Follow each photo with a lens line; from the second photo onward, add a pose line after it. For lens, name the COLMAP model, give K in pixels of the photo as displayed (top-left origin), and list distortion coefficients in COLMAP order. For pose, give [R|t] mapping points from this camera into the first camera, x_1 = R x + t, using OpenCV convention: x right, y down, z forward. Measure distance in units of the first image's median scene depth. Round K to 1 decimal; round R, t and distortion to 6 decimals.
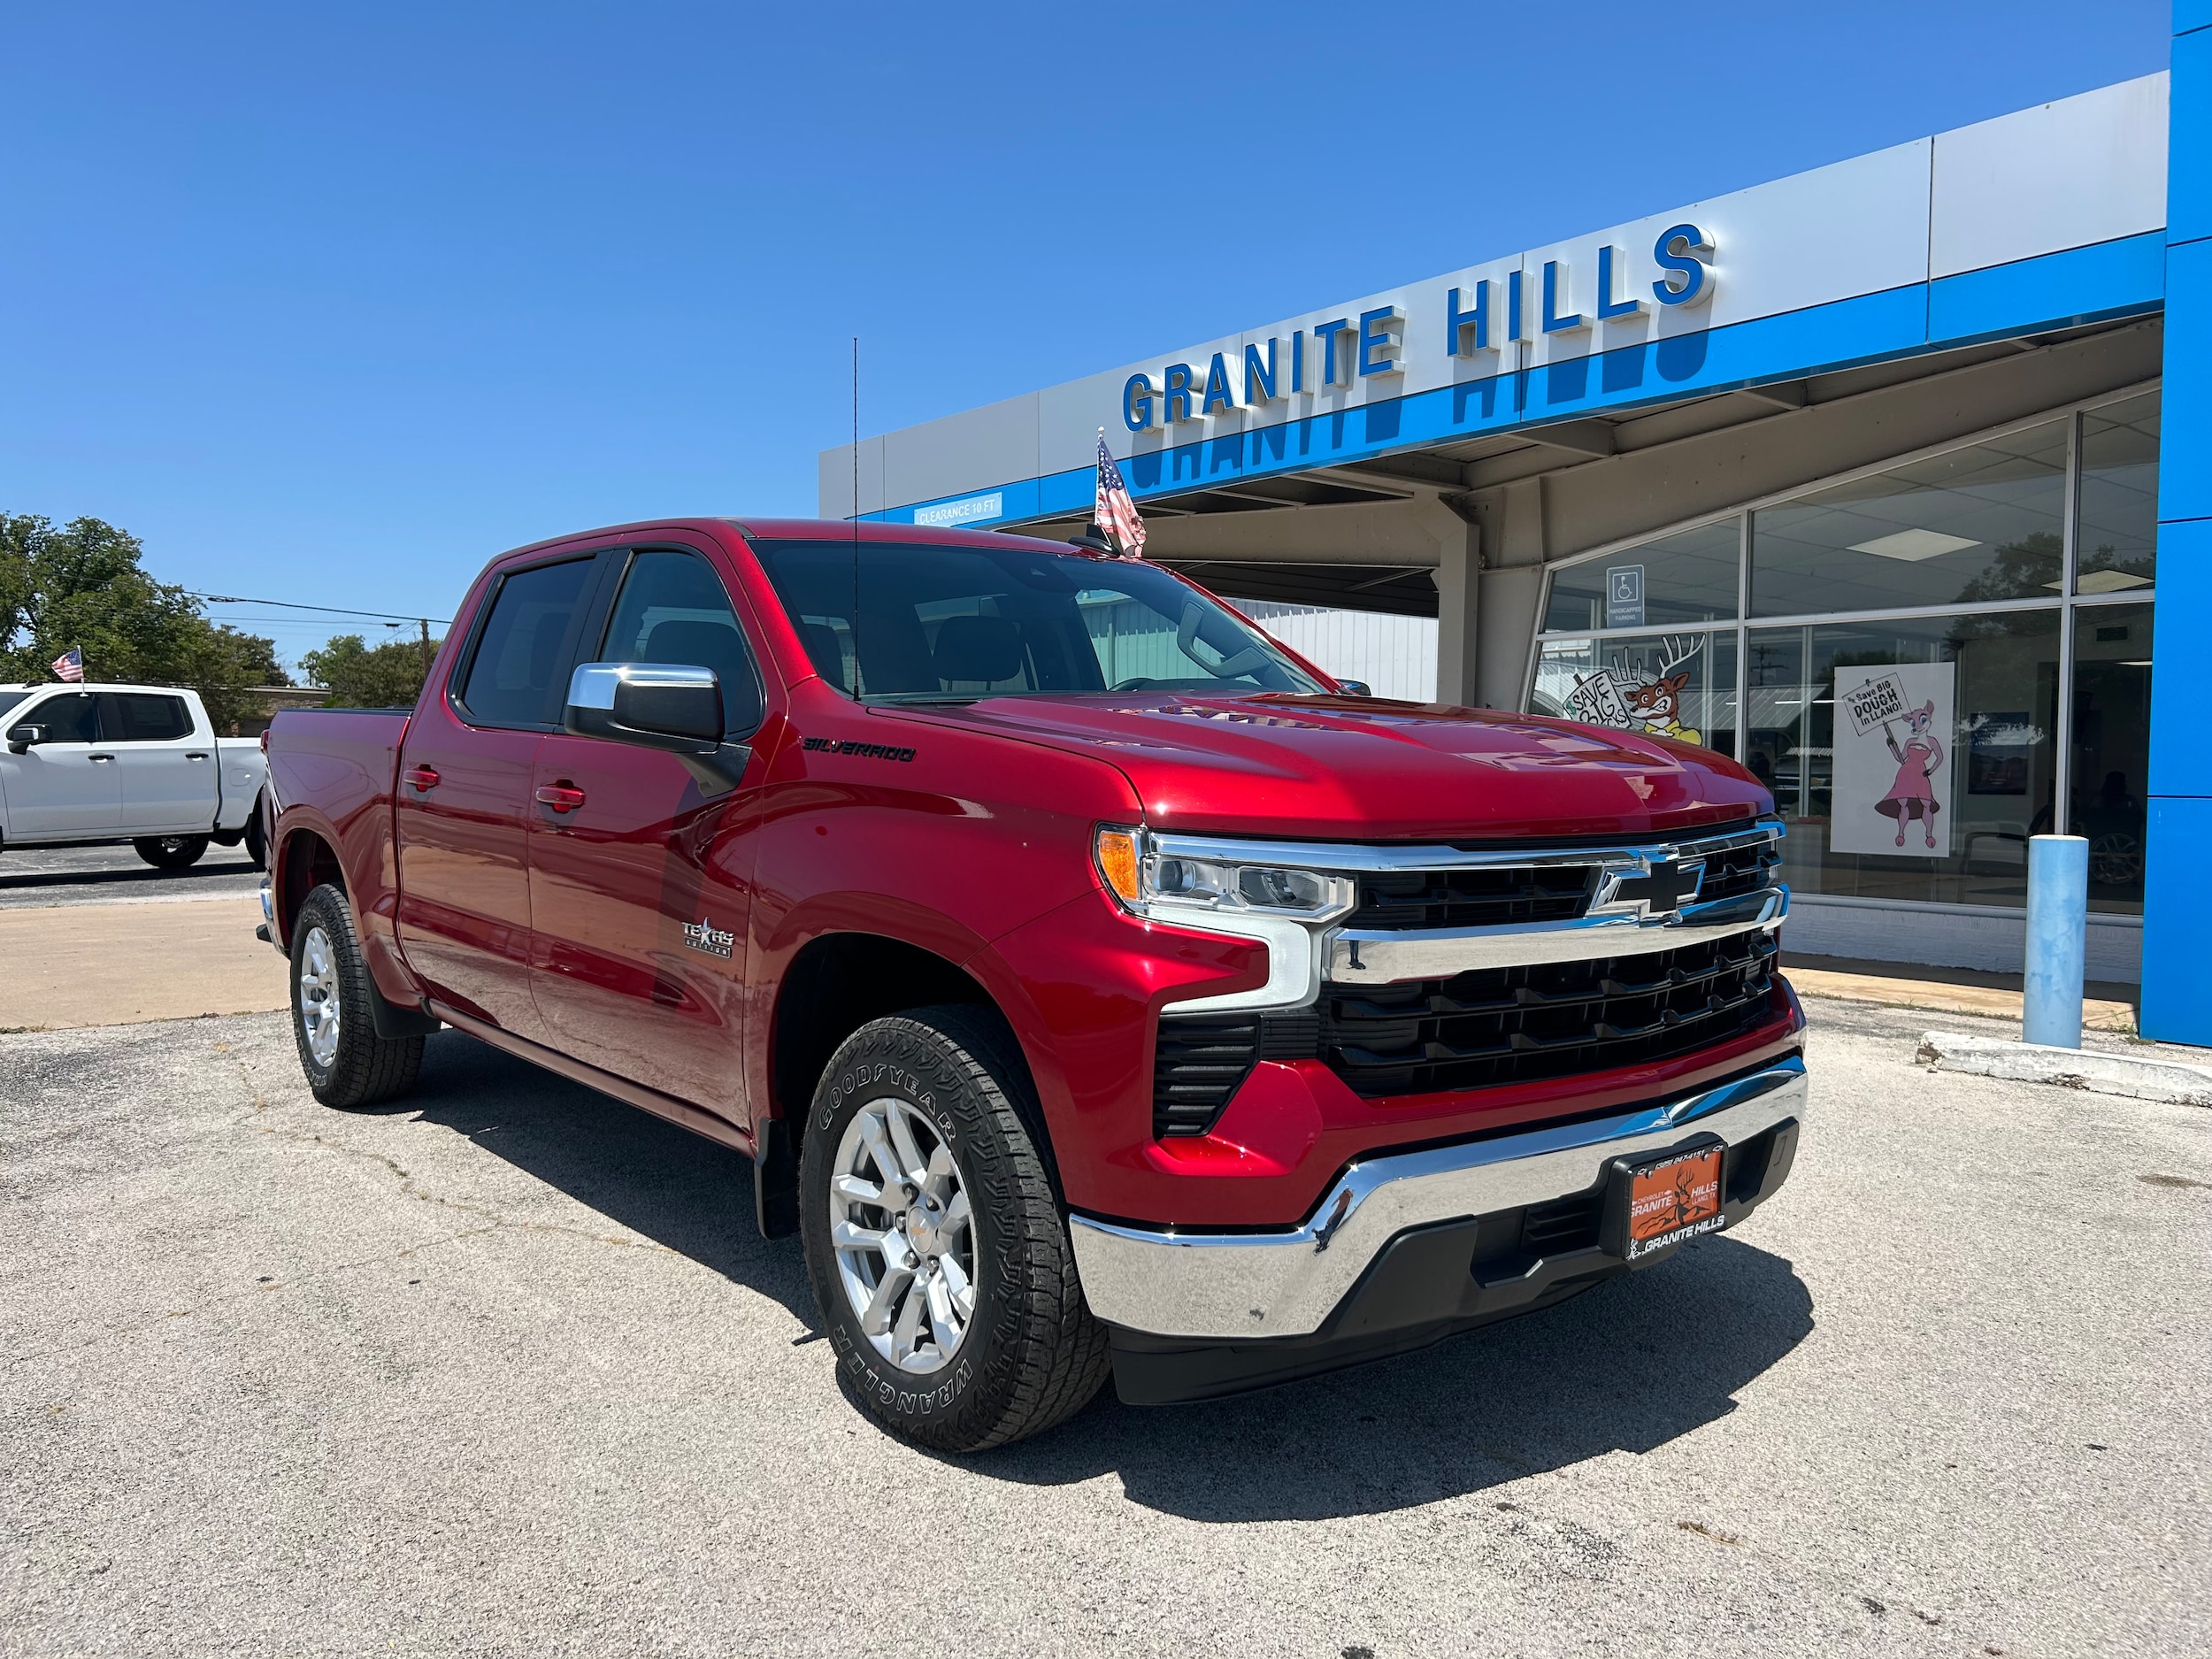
lens RADIAL K [[1745.0, 0, 1105.3], [0, 1745.0, 830.0], [0, 0, 1]] dist [0.019734, -0.013408]
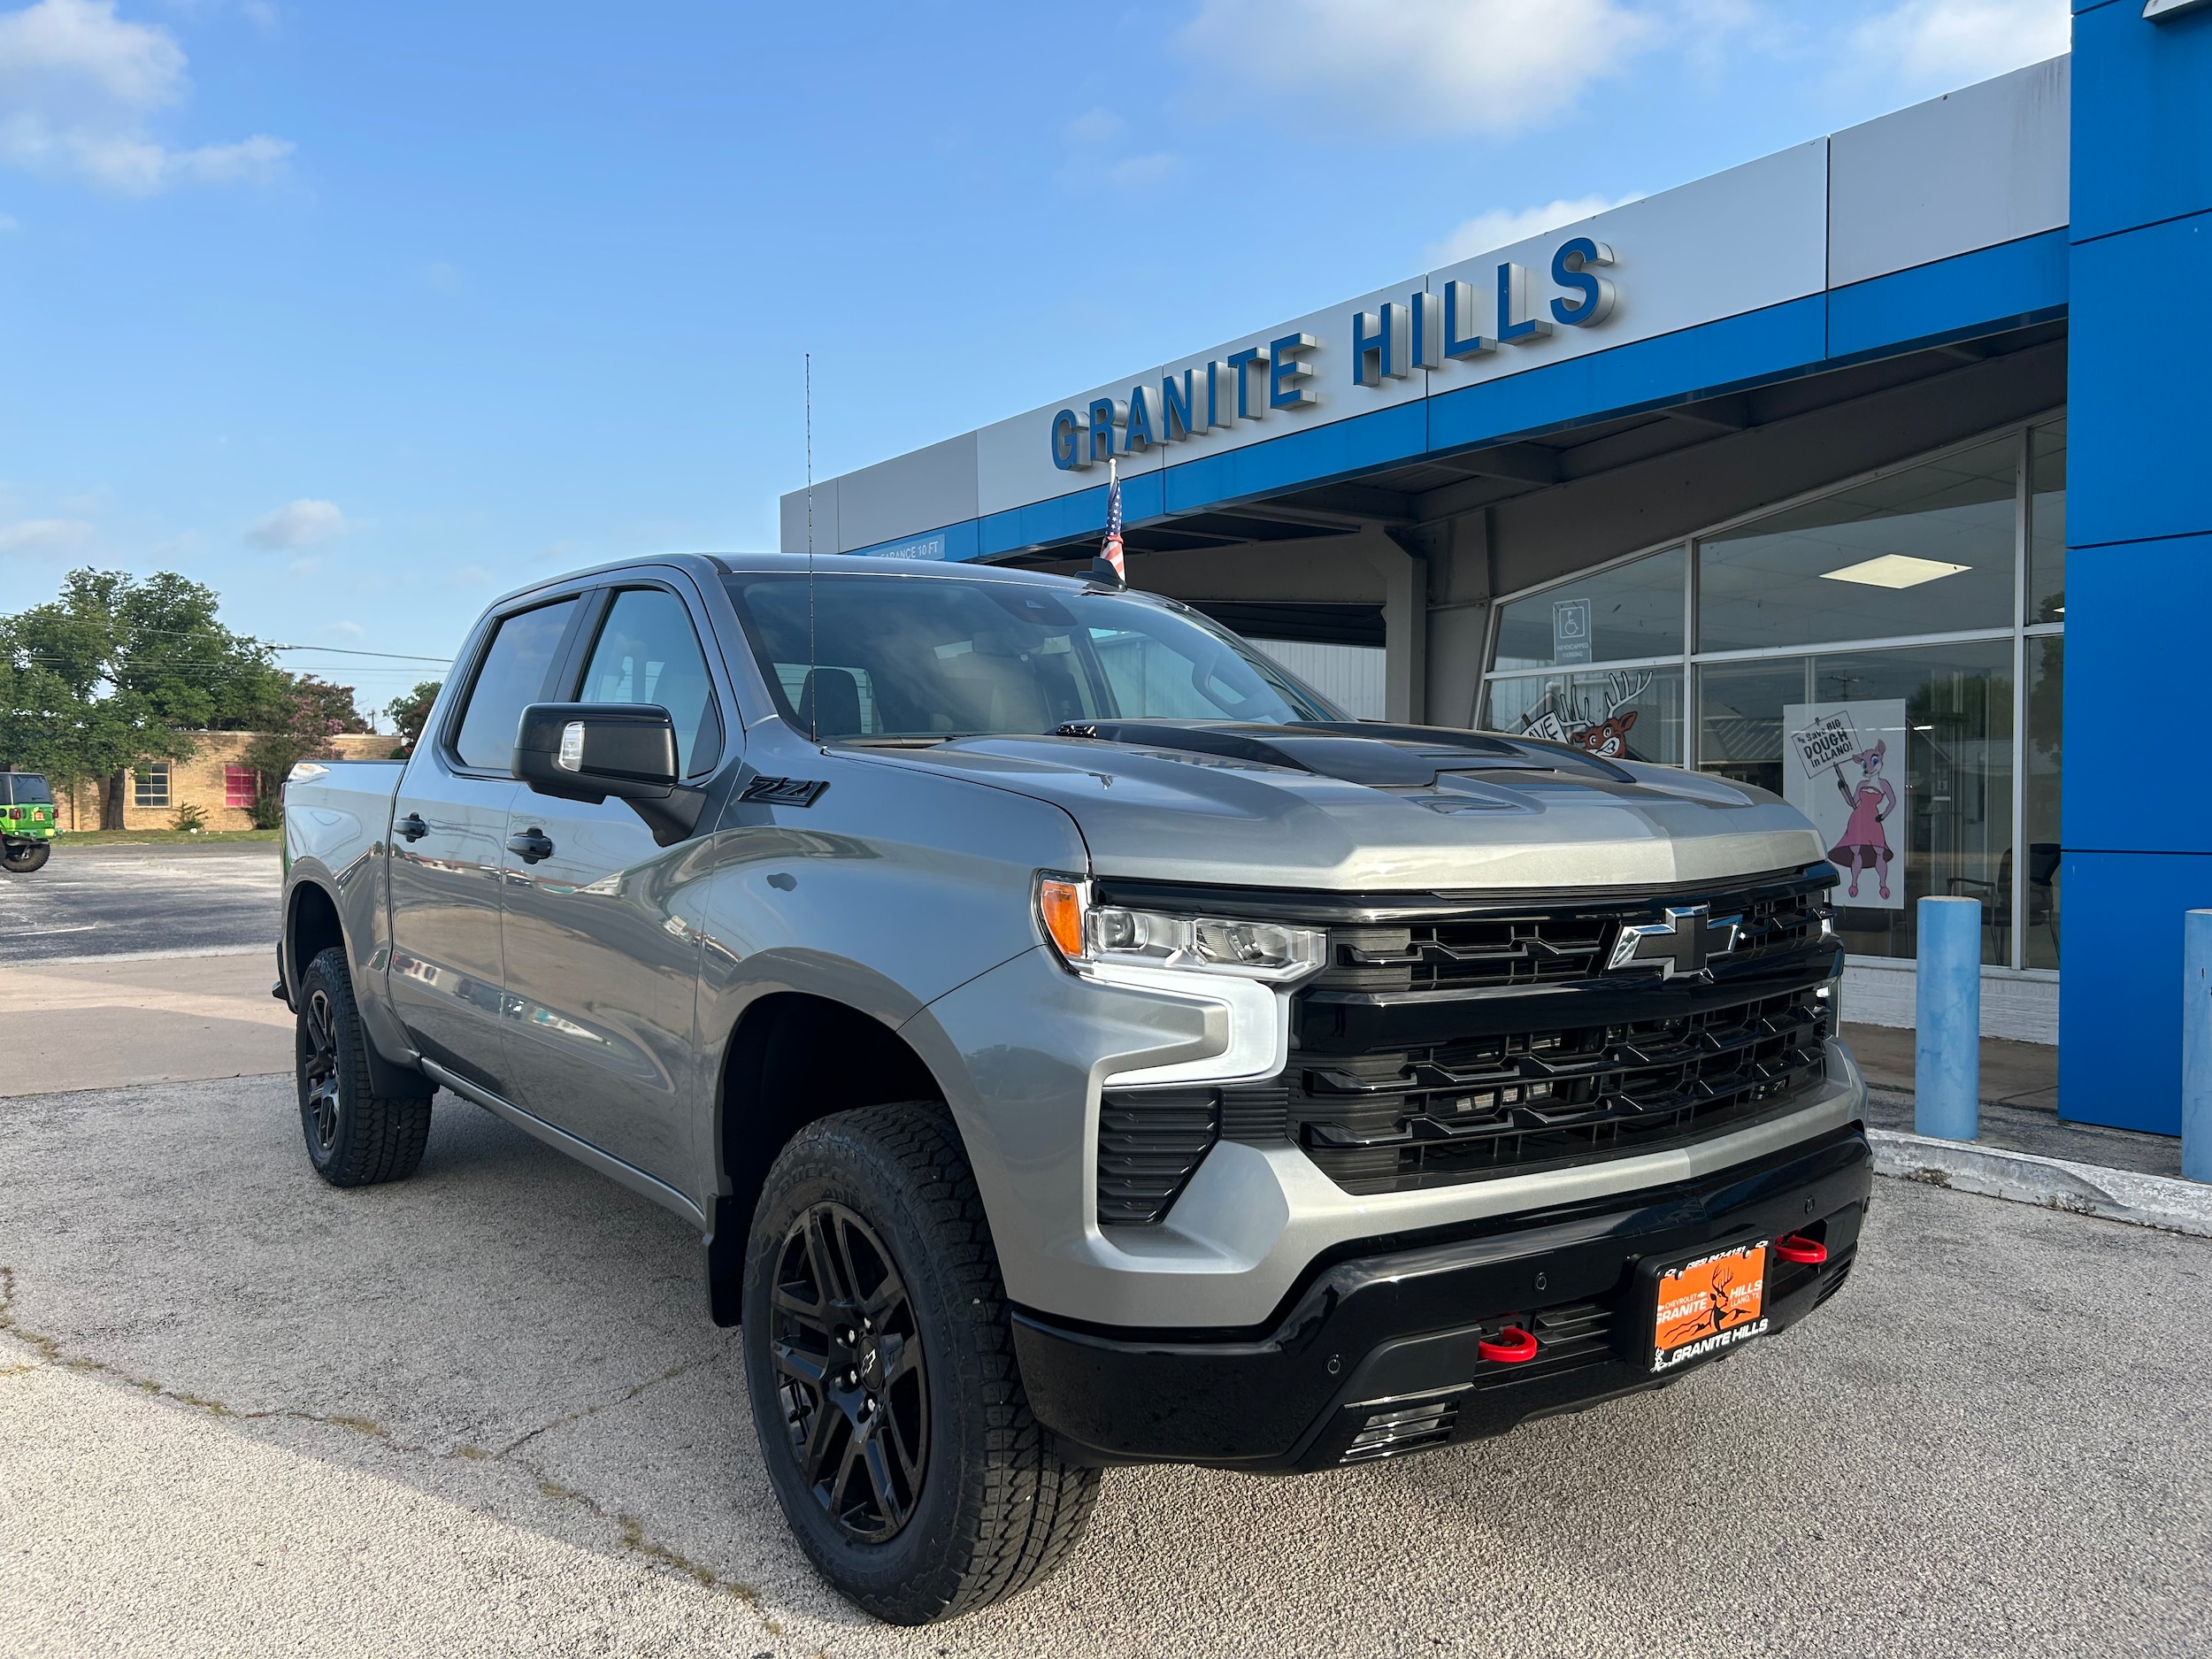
lens RADIAL K [[1740.7, 0, 1098.7], [0, 1740.7, 830.0], [0, 0, 1]] dist [0.035574, -0.037660]
pose [[0.998342, -0.010264, -0.056642, 0.104666], [0.009188, 0.999773, -0.019232, -0.011765], [0.056827, 0.018679, 0.998209, 0.048079]]
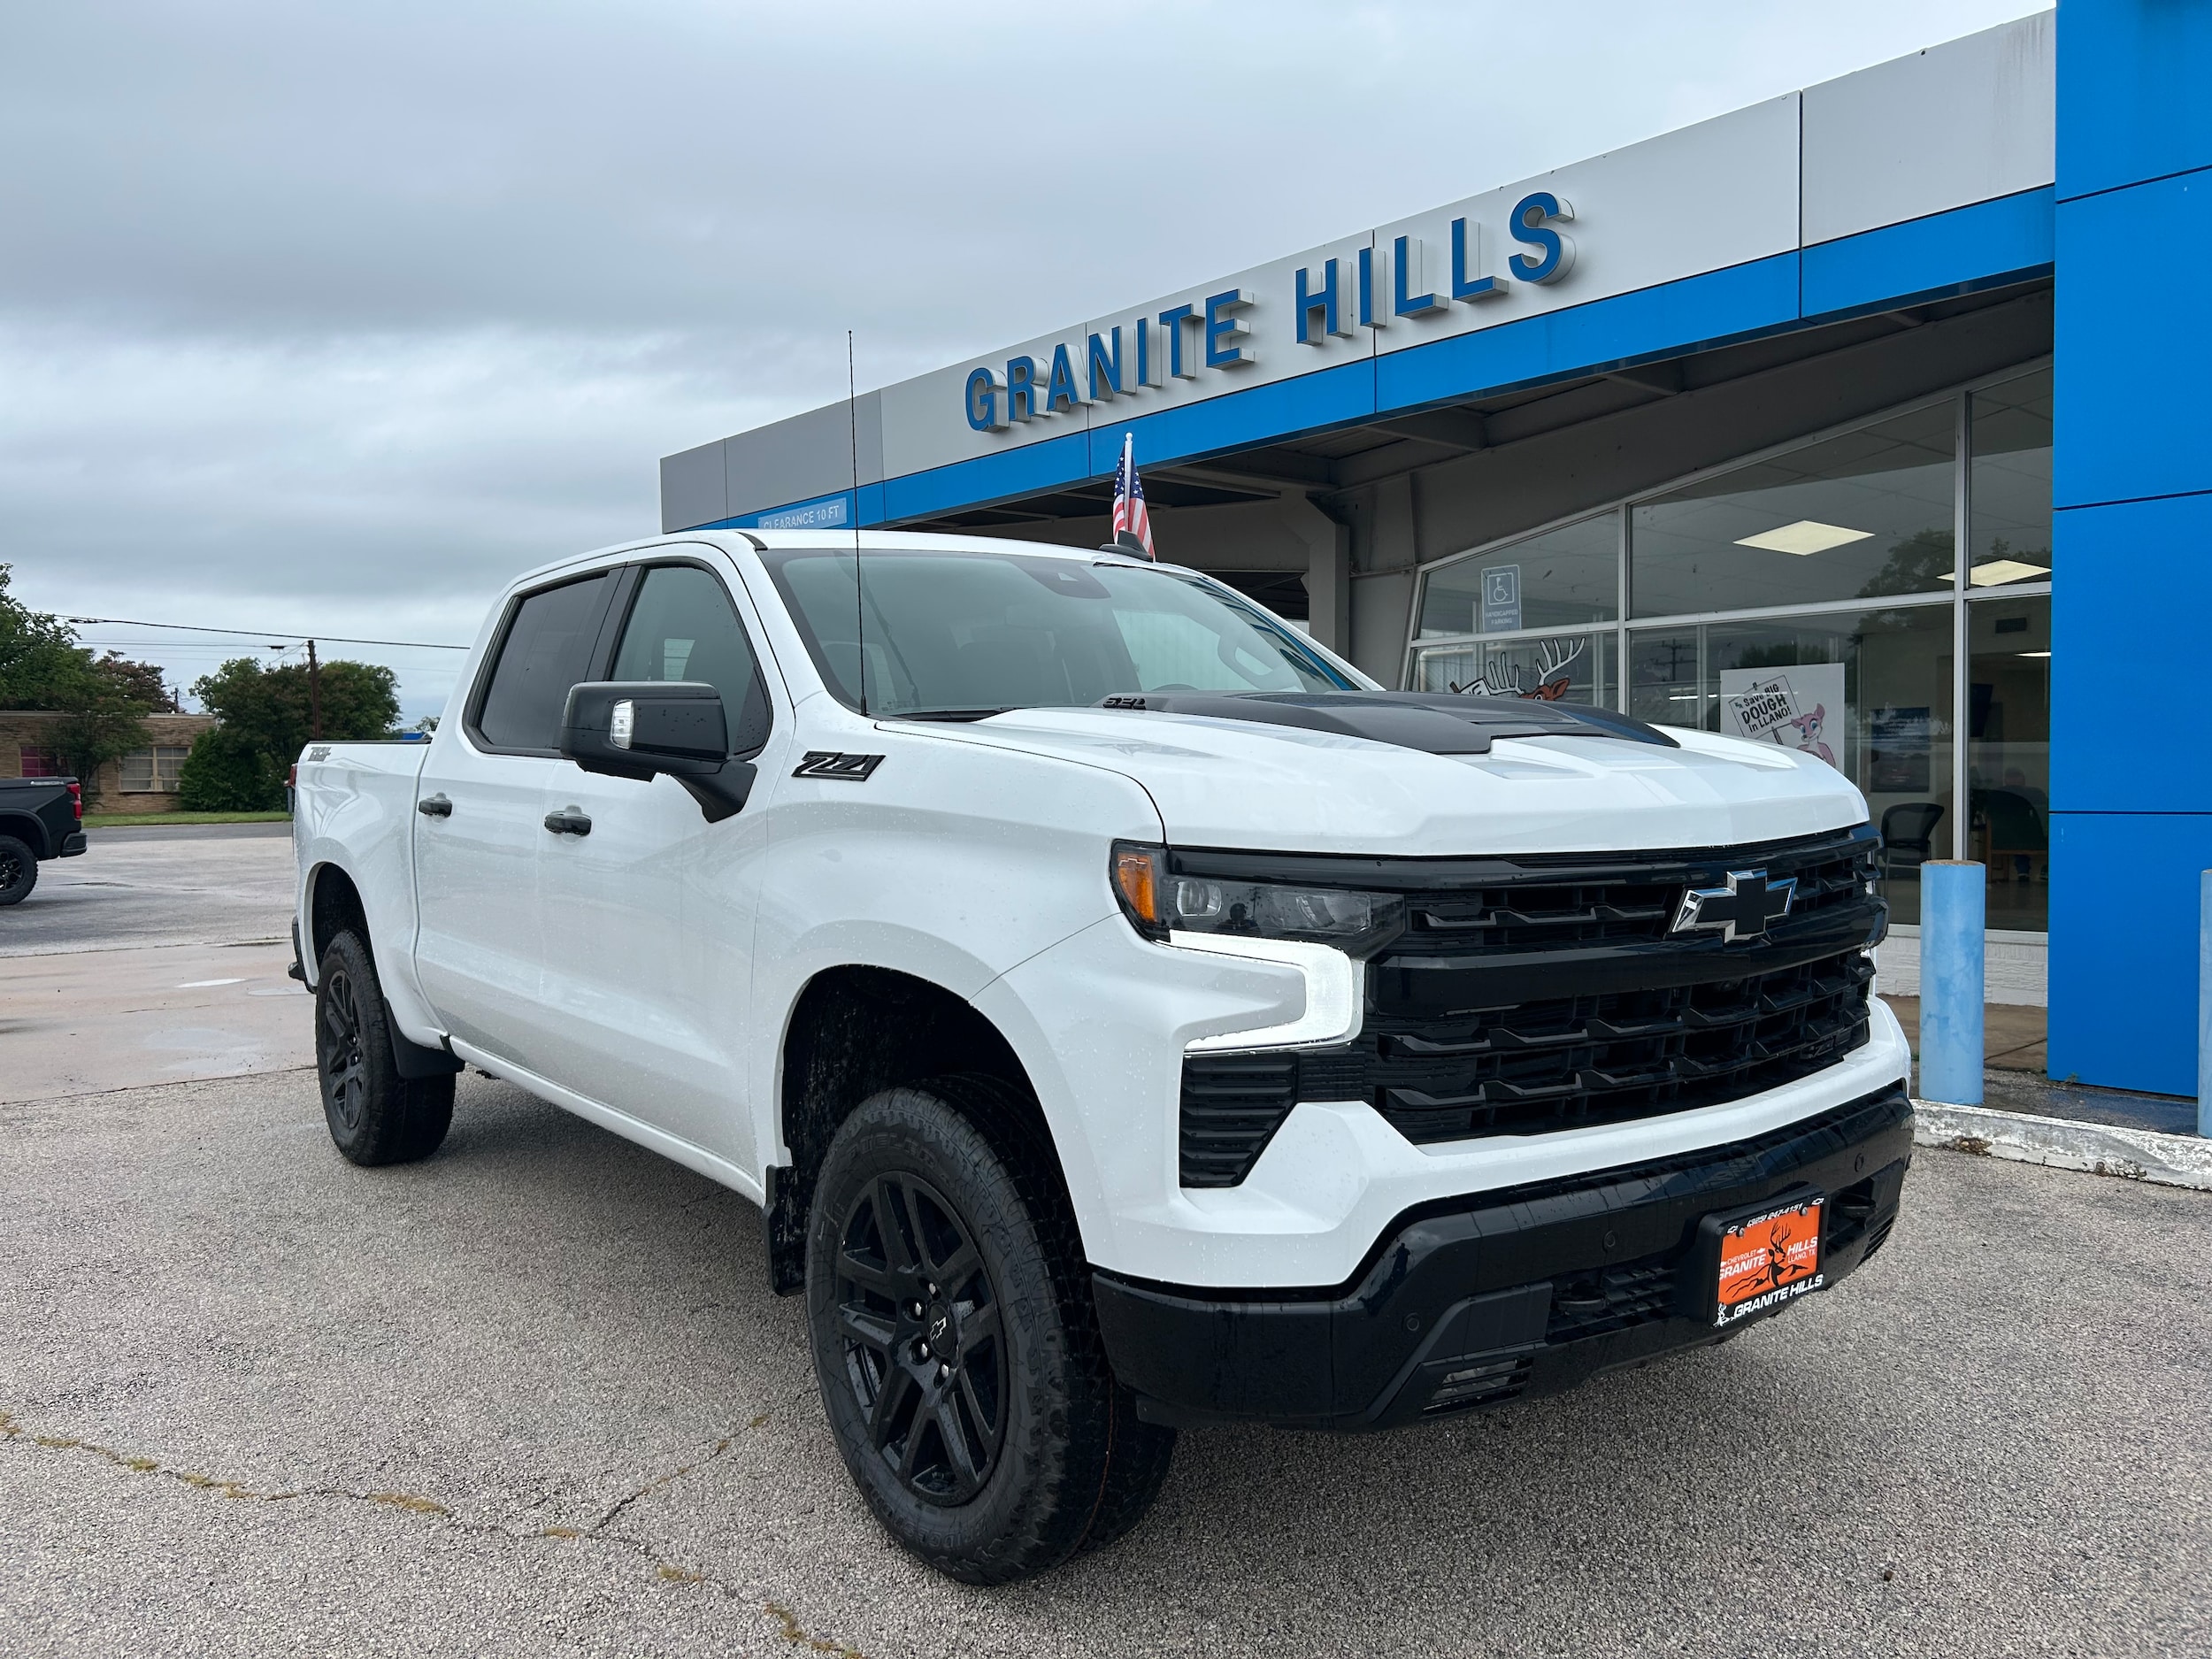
lens RADIAL K [[1738.3, 0, 1104.4], [0, 1738.3, 835.3], [0, 0, 1]] dist [0.033691, -0.037374]
pose [[0.998943, -0.024754, 0.038738, 0.050045], [0.024732, 0.999694, 0.001057, -0.014165], [-0.038752, -0.000098, 0.999249, 0.081290]]
